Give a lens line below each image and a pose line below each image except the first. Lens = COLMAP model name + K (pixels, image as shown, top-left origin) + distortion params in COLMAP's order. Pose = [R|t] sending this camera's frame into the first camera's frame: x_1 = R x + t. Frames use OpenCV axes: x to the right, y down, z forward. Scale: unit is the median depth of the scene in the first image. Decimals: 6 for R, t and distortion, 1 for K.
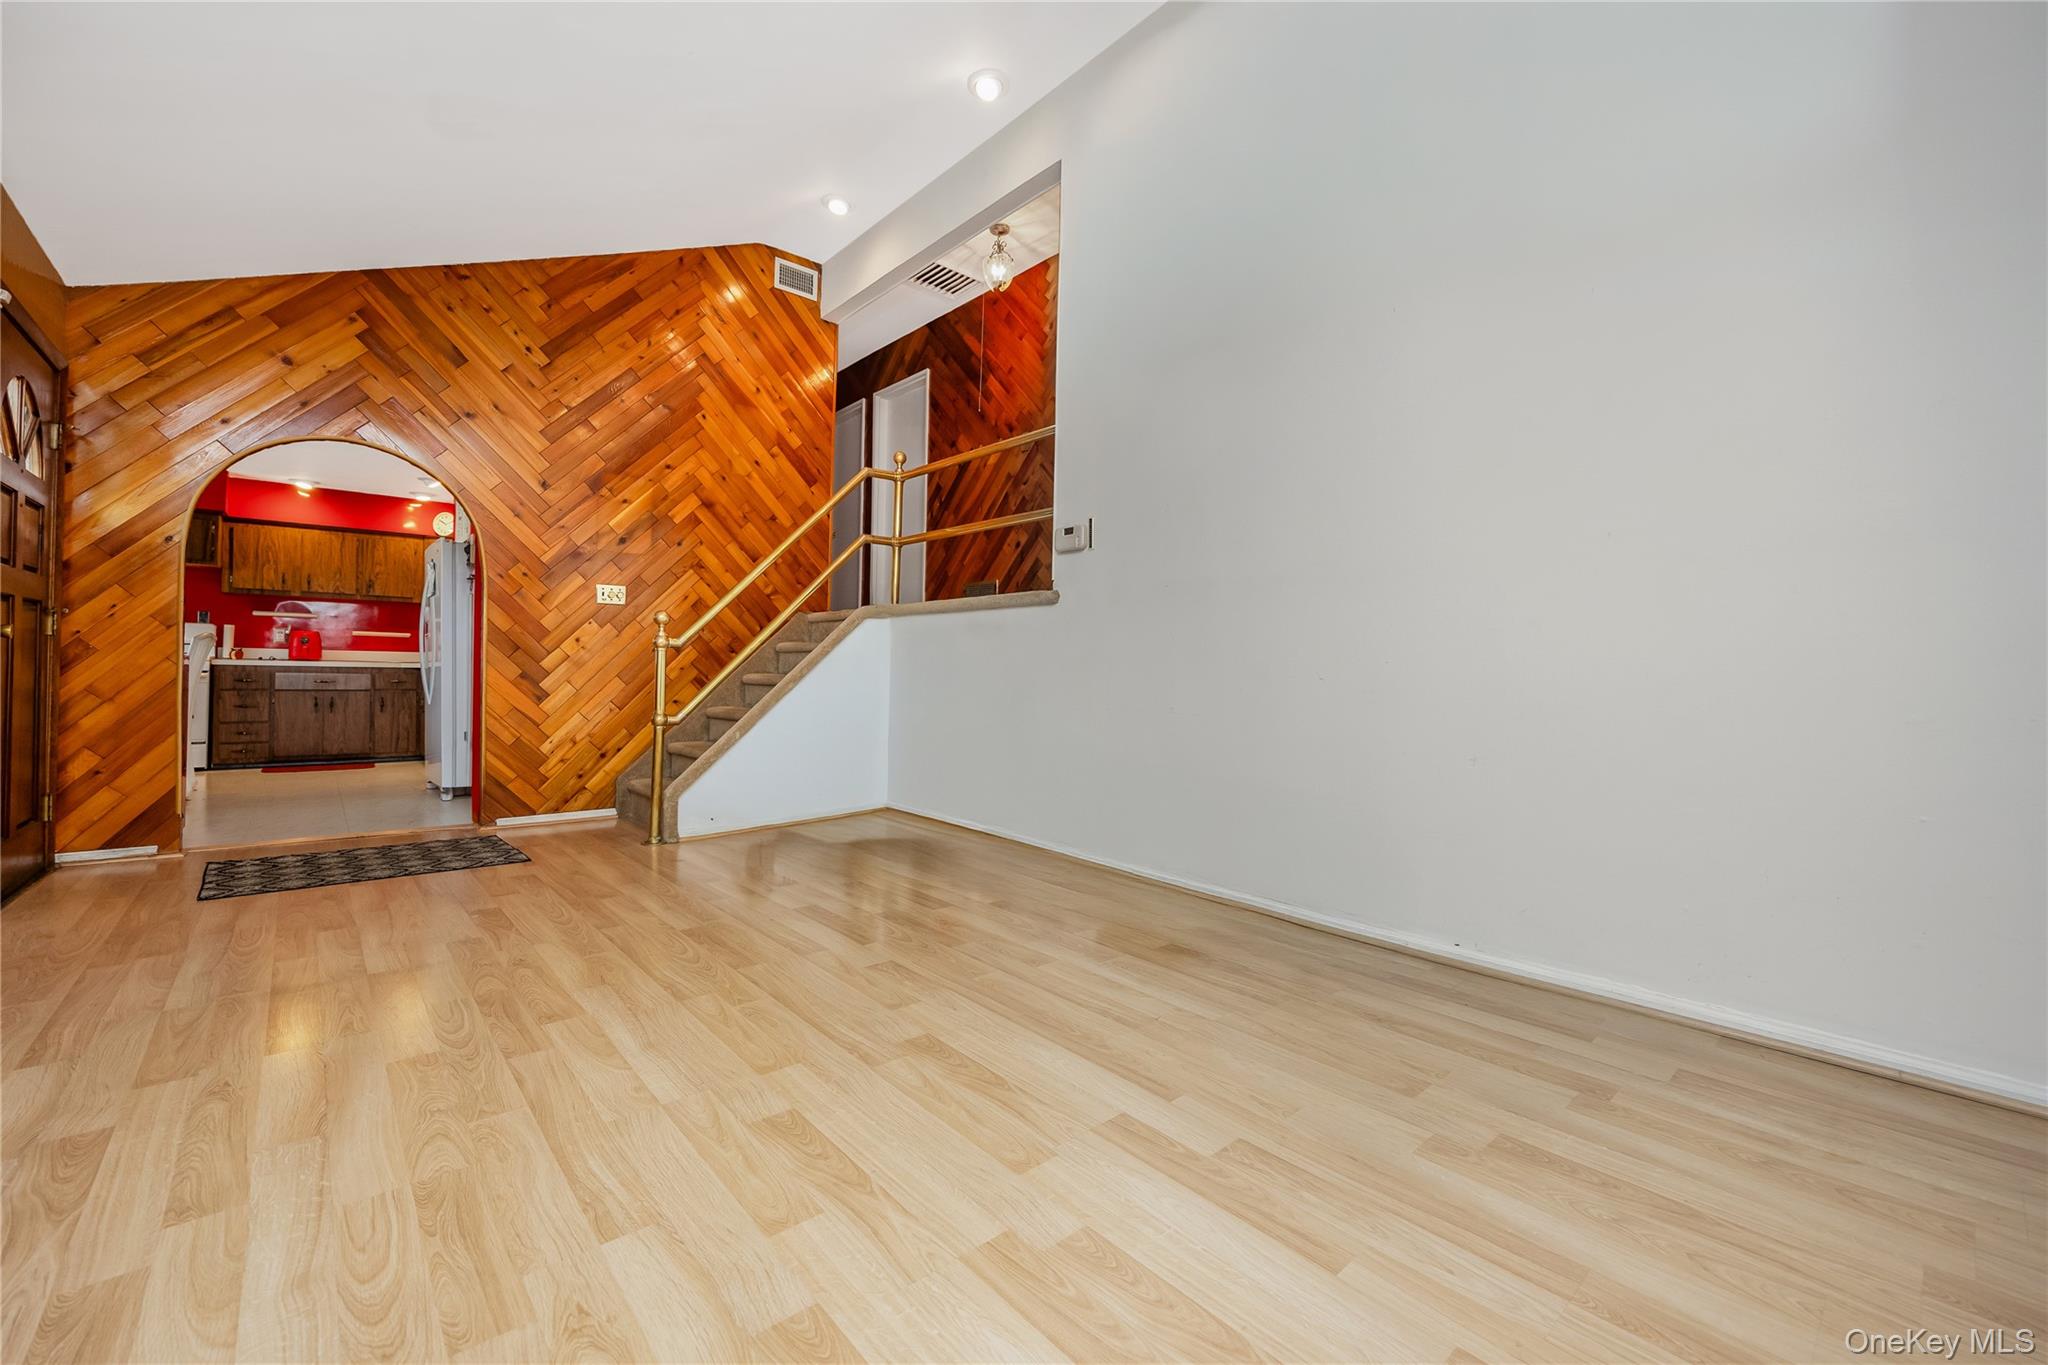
lens RADIAL K [[837.3, 0, 1016.1], [0, 837.3, 675.1], [0, 0, 1]] dist [0.002028, -0.000379]
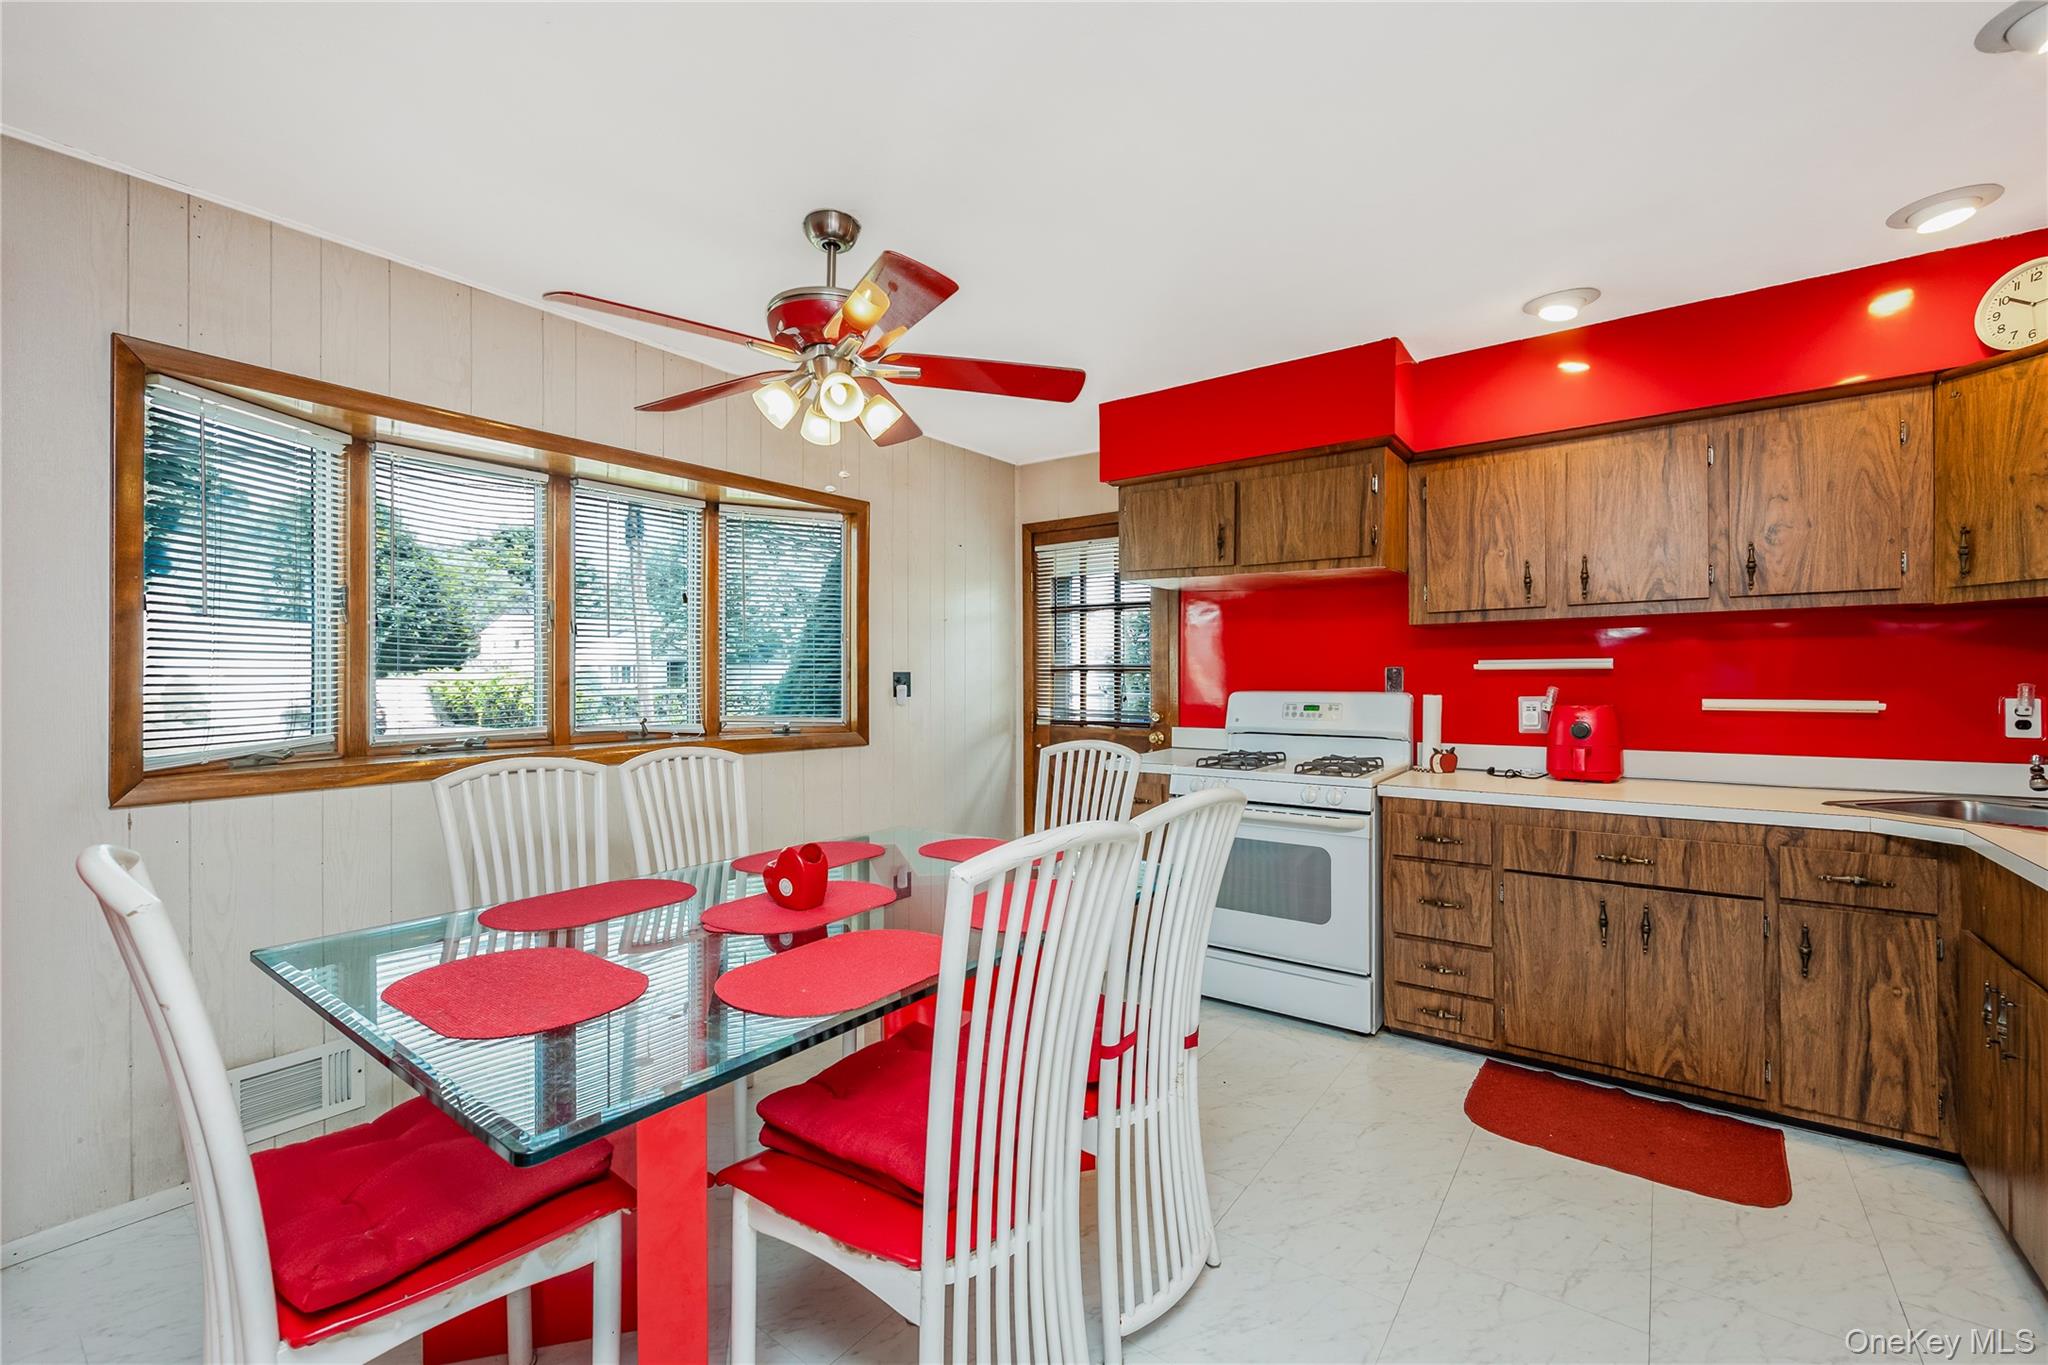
lens RADIAL K [[837.3, 0, 1038.3], [0, 837.3, 680.0], [0, 0, 1]] dist [0.002028, -0.000379]
pose [[0.227625, -0.015774, -0.973621, -0.541930], [0.011854, 0.999840, -0.013427, -0.064406], [0.973677, -0.008485, 0.227776, 0.685911]]
